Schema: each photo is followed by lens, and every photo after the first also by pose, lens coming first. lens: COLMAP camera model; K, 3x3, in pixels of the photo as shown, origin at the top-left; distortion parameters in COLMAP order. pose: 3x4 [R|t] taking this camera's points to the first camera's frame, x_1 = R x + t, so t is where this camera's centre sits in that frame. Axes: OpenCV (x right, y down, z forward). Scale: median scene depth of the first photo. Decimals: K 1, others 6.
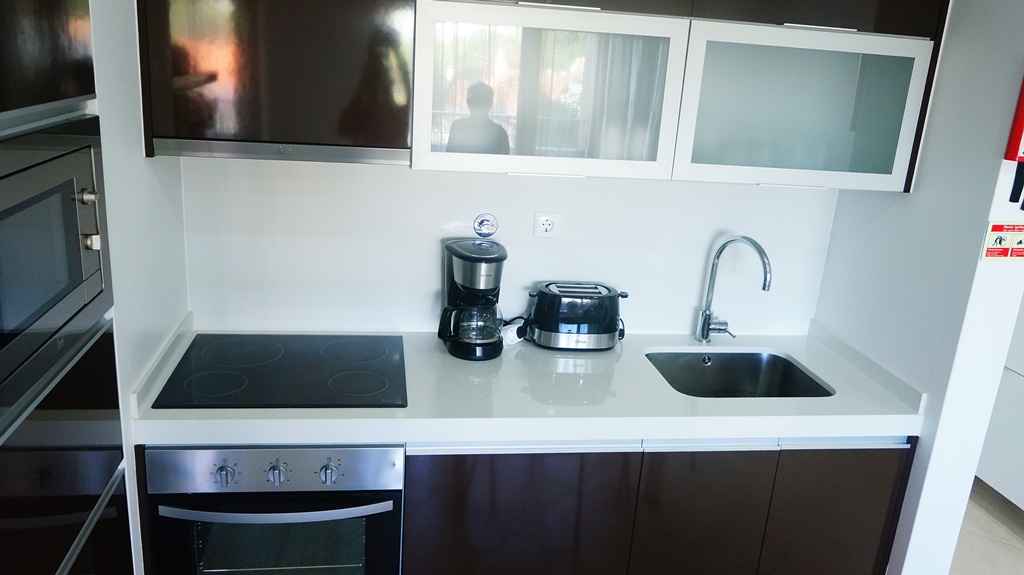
lens RADIAL K [[812.3, 0, 510.5], [0, 812.3, 302.4], [0, 0, 1]] dist [-0.021841, -0.004129]
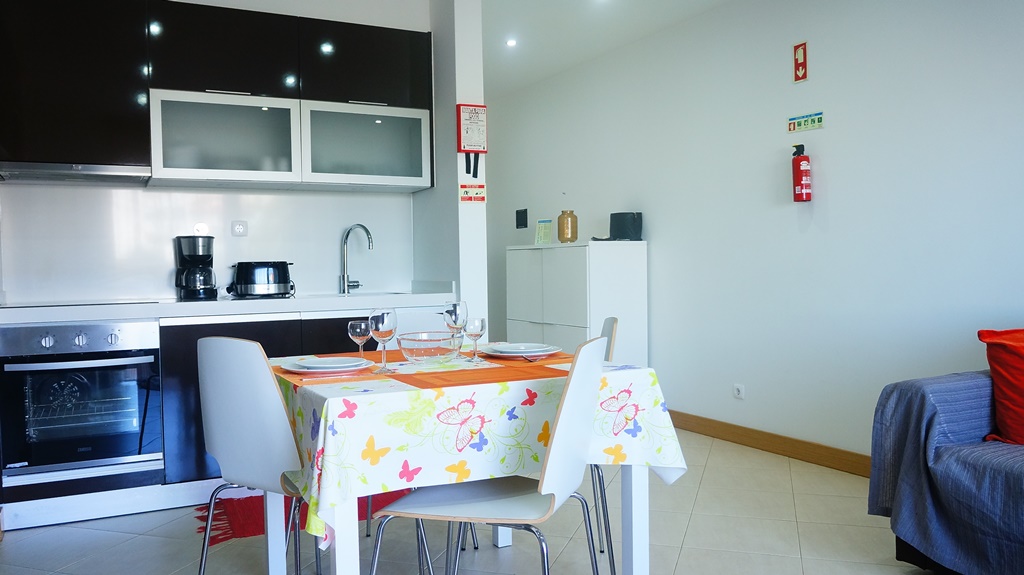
lens RADIAL K [[811.0, 0, 504.7], [0, 811.0, 290.2], [0, 0, 1]] dist [-0.003650, 0.011577]
pose [[0.947458, -0.092008, 0.306362, 0.046417], [0.167535, 0.958607, -0.230228, 0.625540], [-0.272498, 0.269458, 0.923654, -0.825699]]
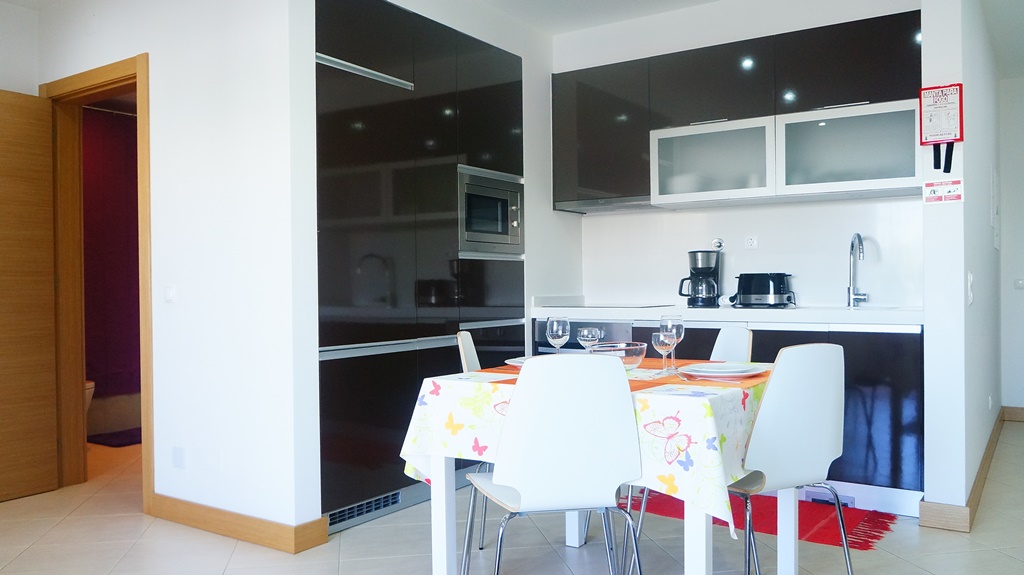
lens RADIAL K [[811.0, 0, 504.7], [0, 811.0, 290.2], [0, 0, 1]] dist [-0.003650, 0.011577]
pose [[0.726715, -0.067572, -0.683608, 1.069892], [-0.145950, 0.957242, -0.249773, 0.662680], [0.671255, 0.281286, 0.685780, -0.710046]]
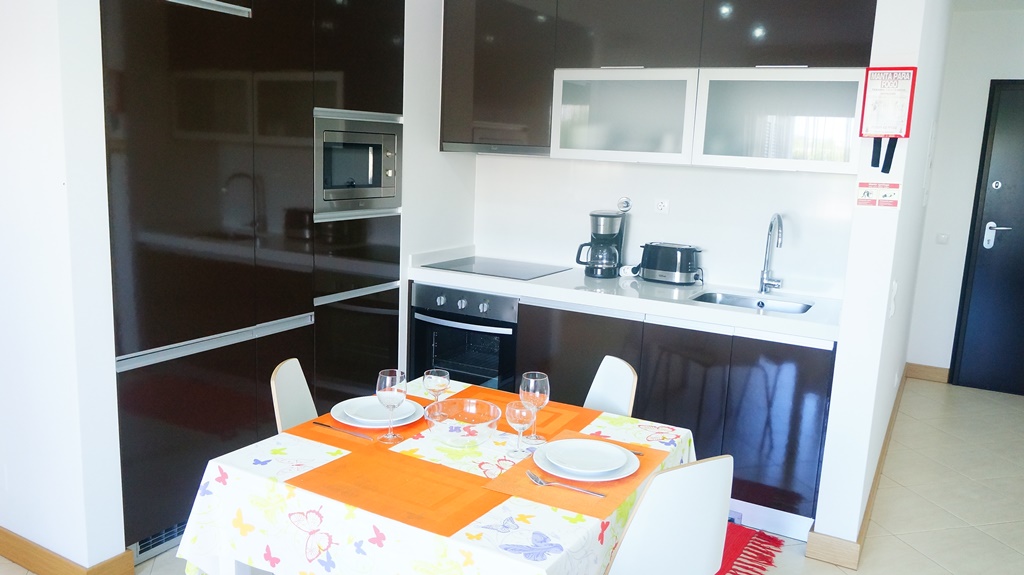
lens RADIAL K [[811.0, 0, 504.7], [0, 811.0, 290.2], [0, 0, 1]] dist [-0.003650, 0.011577]
pose [[0.782148, 0.079900, -0.617949, 0.977057], [-0.173694, 0.980391, -0.093084, 0.330592], [0.598393, 0.180140, 0.780689, -0.482095]]
